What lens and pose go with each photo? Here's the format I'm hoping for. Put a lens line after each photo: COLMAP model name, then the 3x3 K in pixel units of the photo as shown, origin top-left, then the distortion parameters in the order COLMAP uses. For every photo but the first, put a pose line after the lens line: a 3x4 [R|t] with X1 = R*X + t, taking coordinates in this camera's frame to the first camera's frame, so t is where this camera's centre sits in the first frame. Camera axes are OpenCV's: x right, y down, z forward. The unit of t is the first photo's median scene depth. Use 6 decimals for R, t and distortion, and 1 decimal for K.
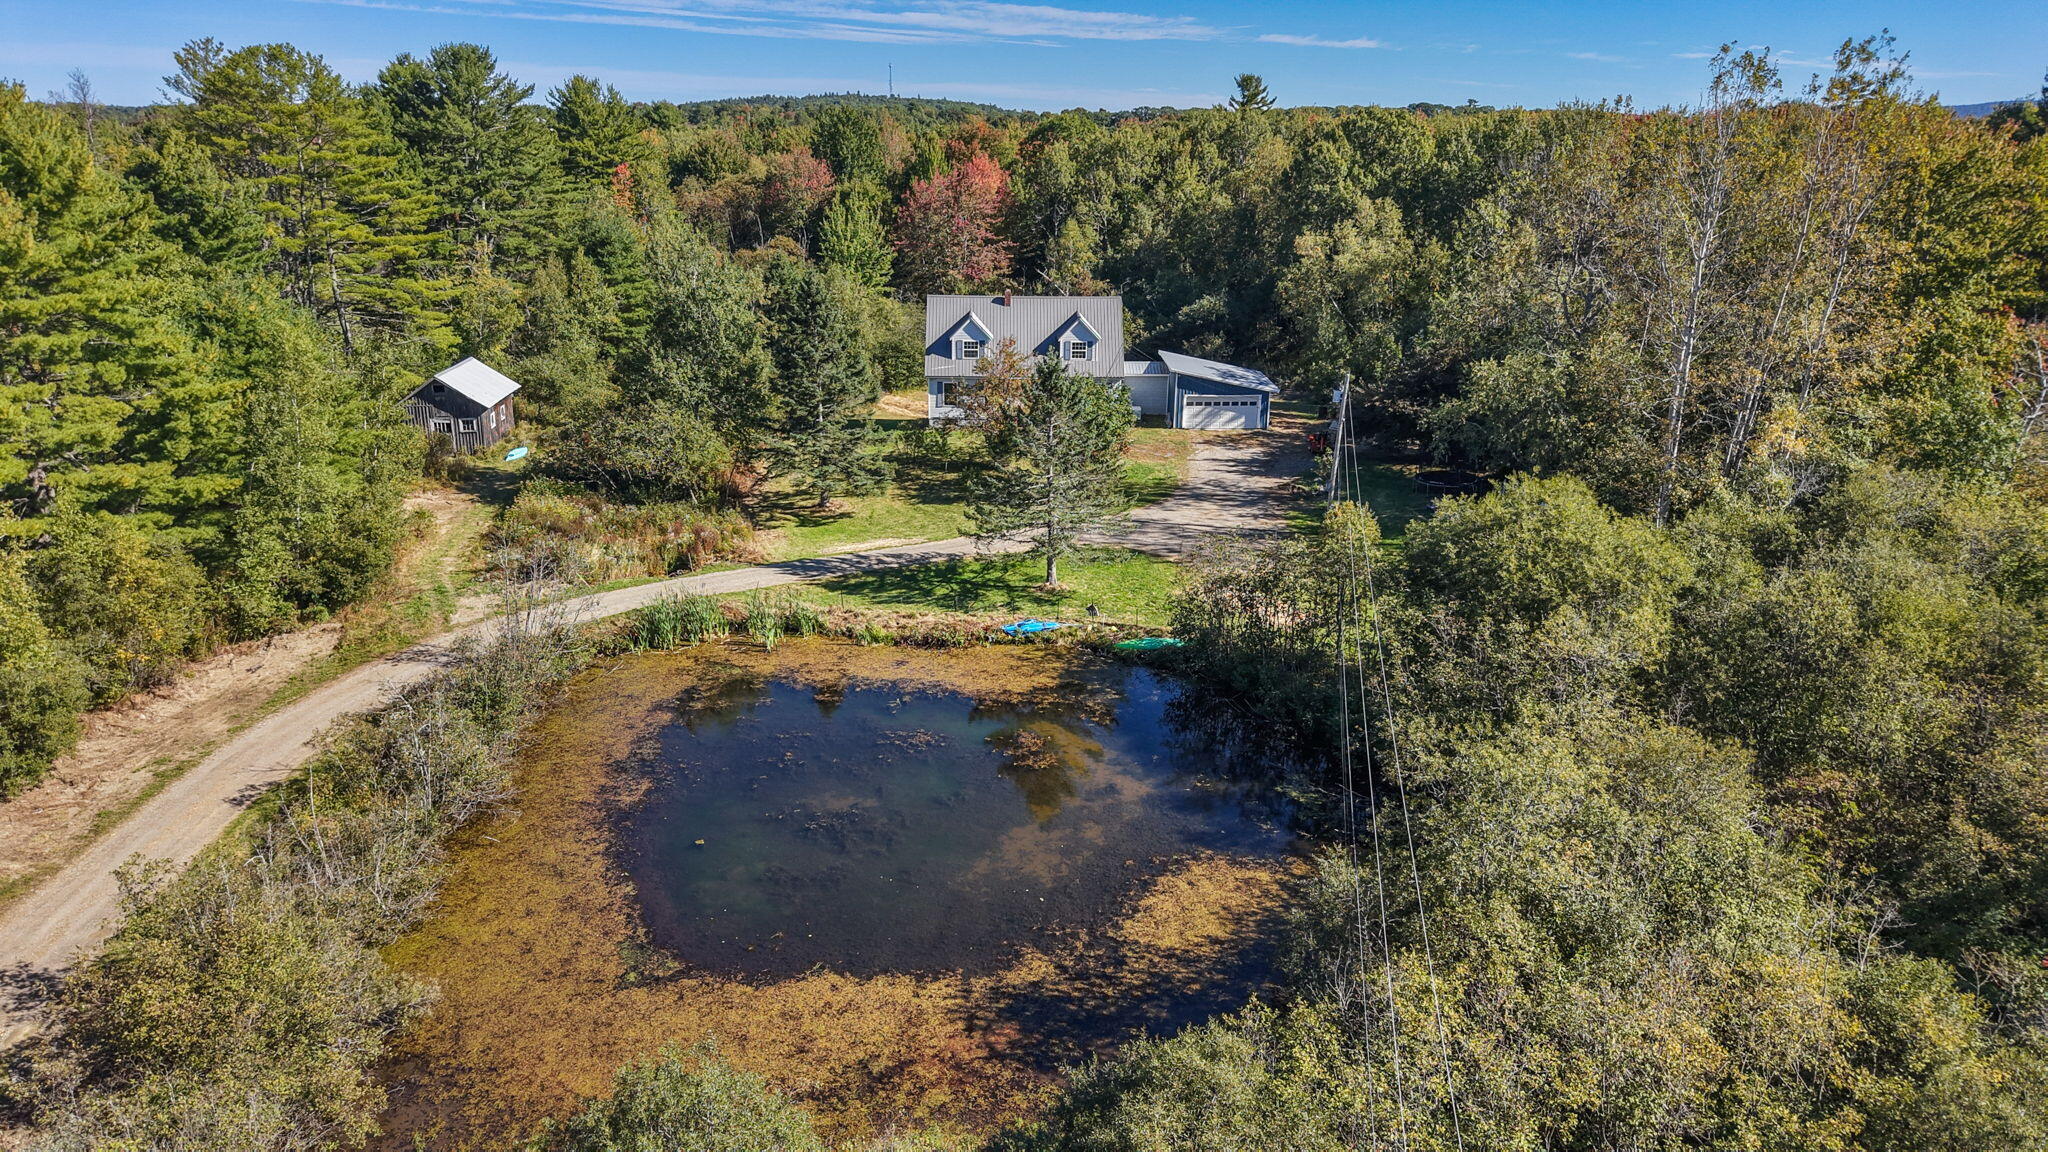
lens RADIAL K [[1442.6, 0, 1029.5], [0, 1442.6, 577.0], [0, 0, 1]] dist [0.005974, -0.000277]
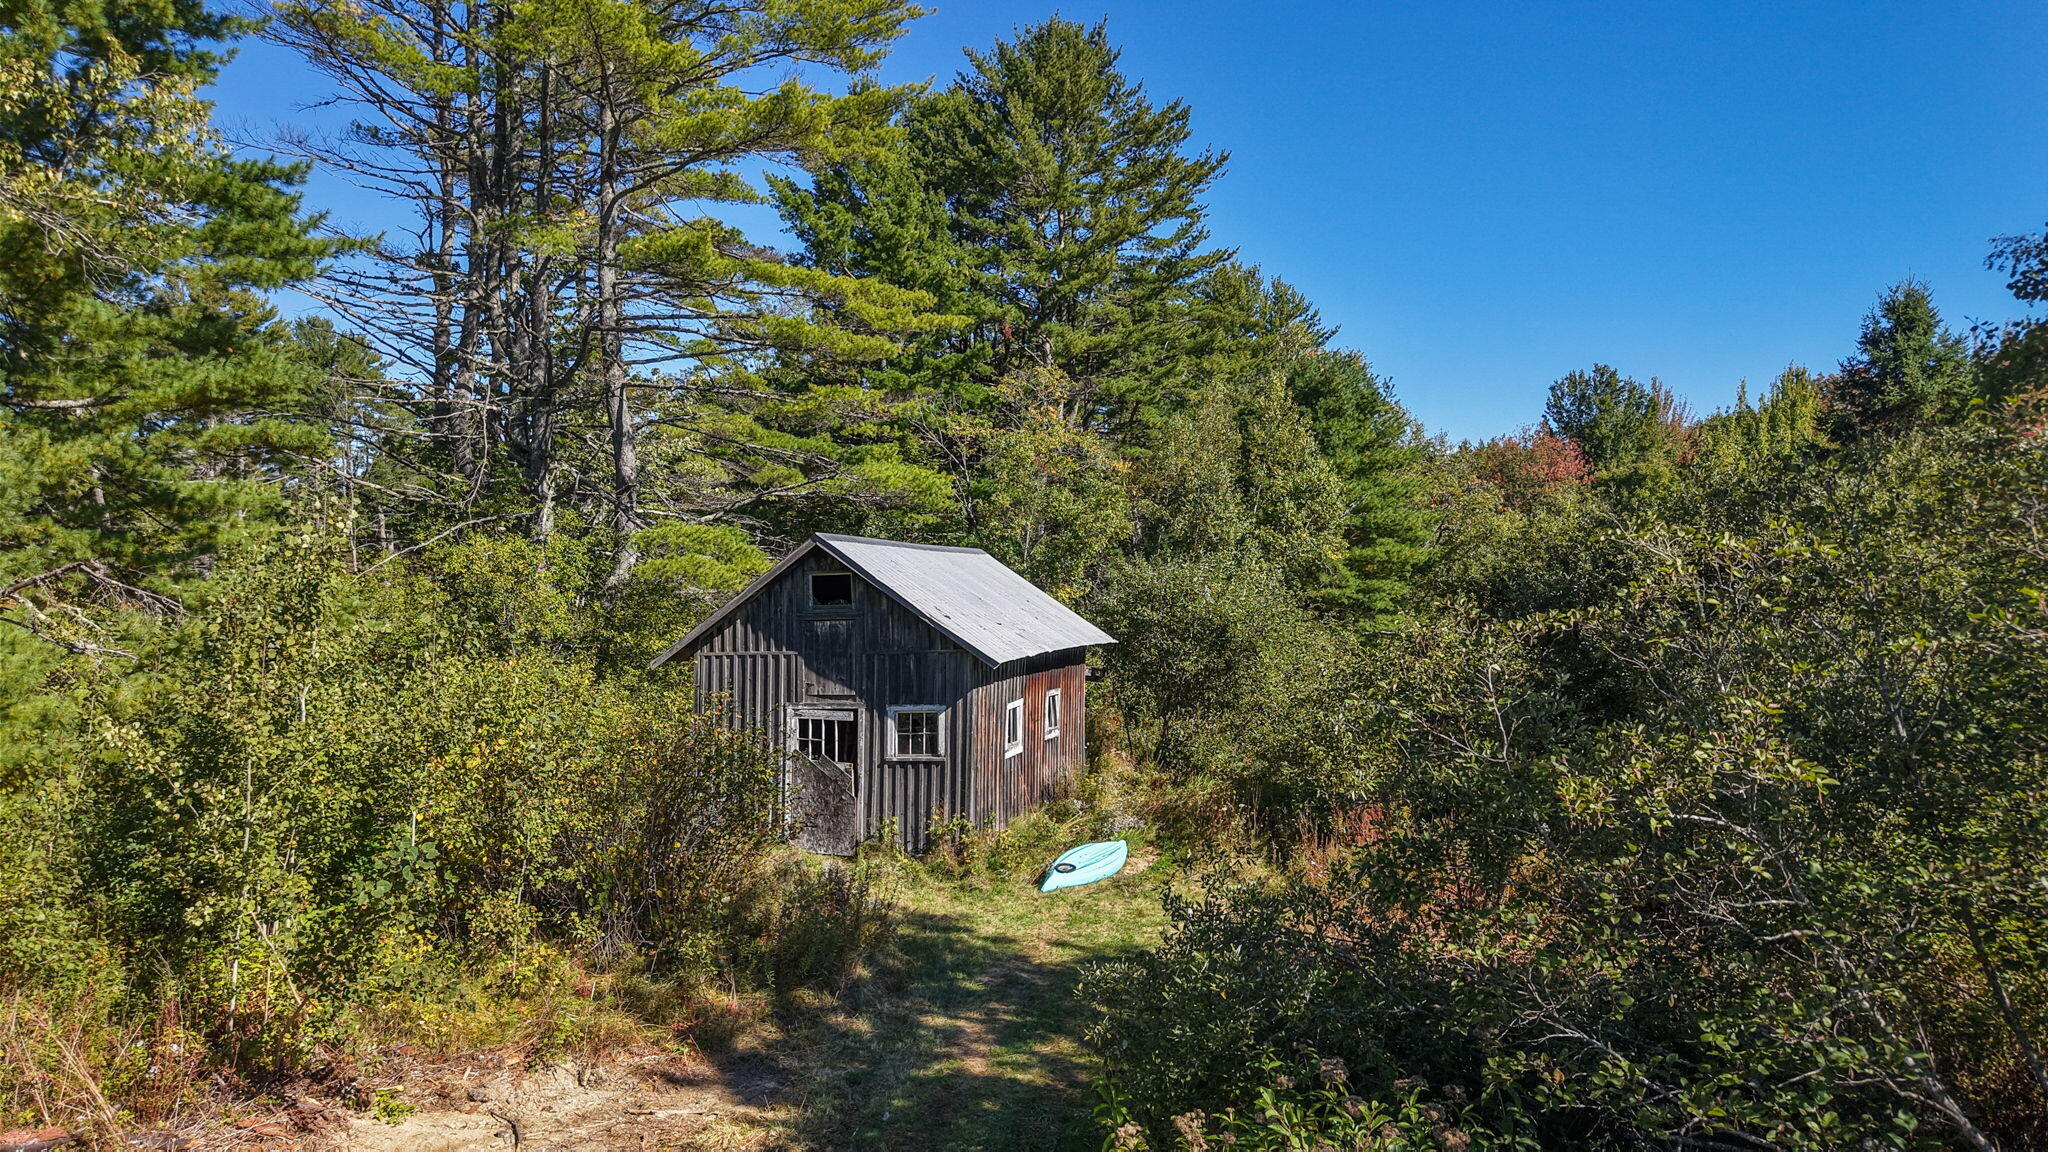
lens RADIAL K [[1442.6, 0, 1027.1], [0, 1442.6, 571.7], [0, 0, 1]] dist [0.005974, -0.000277]
pose [[0.928786, -0.009021, -0.370506, -0.268780], [-0.101768, 0.955068, -0.278369, -0.062642], [0.356369, 0.296251, 0.886136, 0.751066]]
